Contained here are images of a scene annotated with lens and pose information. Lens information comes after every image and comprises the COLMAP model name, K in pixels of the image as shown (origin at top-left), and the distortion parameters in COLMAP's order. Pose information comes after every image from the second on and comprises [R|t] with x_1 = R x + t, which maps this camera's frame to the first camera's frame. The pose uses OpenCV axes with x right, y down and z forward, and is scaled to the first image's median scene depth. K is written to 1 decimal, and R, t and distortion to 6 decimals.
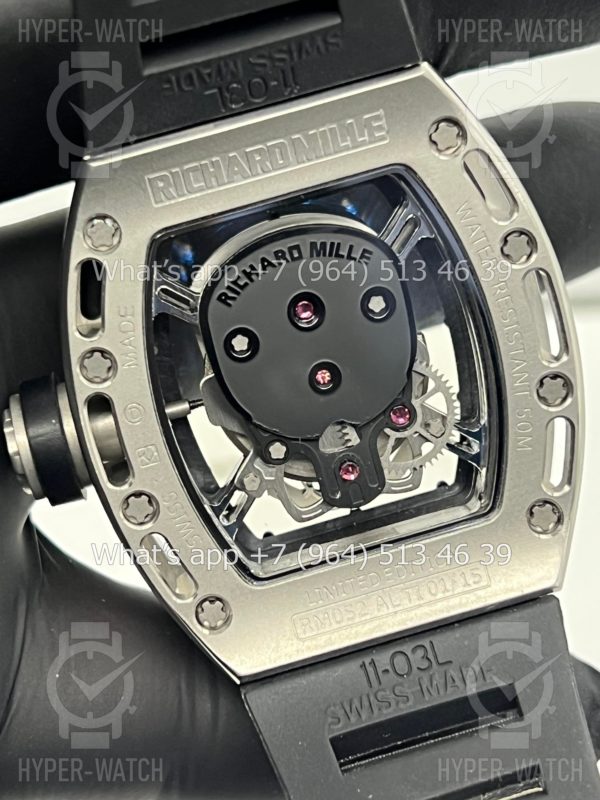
lens RADIAL K [[1859.5, 0, 300.0], [0, 1859.5, 400.0], [0, 0, 1]] dist [0.229681, 0.199082]
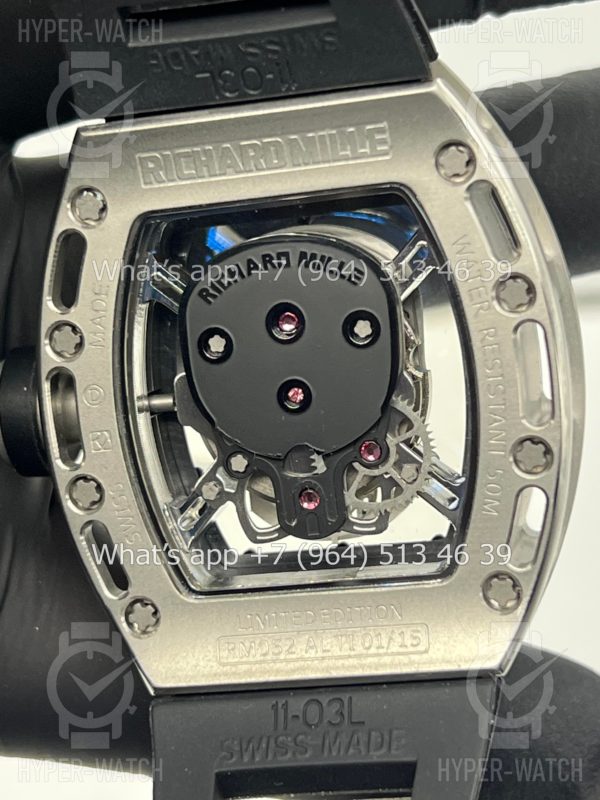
lens RADIAL K [[1859.5, 0, 300.0], [0, 1859.5, 400.0], [0, 0, 1]] dist [0.229681, 0.199082]
pose [[0.944845, 0.182667, -0.271845, 0.277987], [-0.188189, 0.982115, 0.005851, -0.016363], [0.268052, 0.045630, 0.962323, 0.096536]]
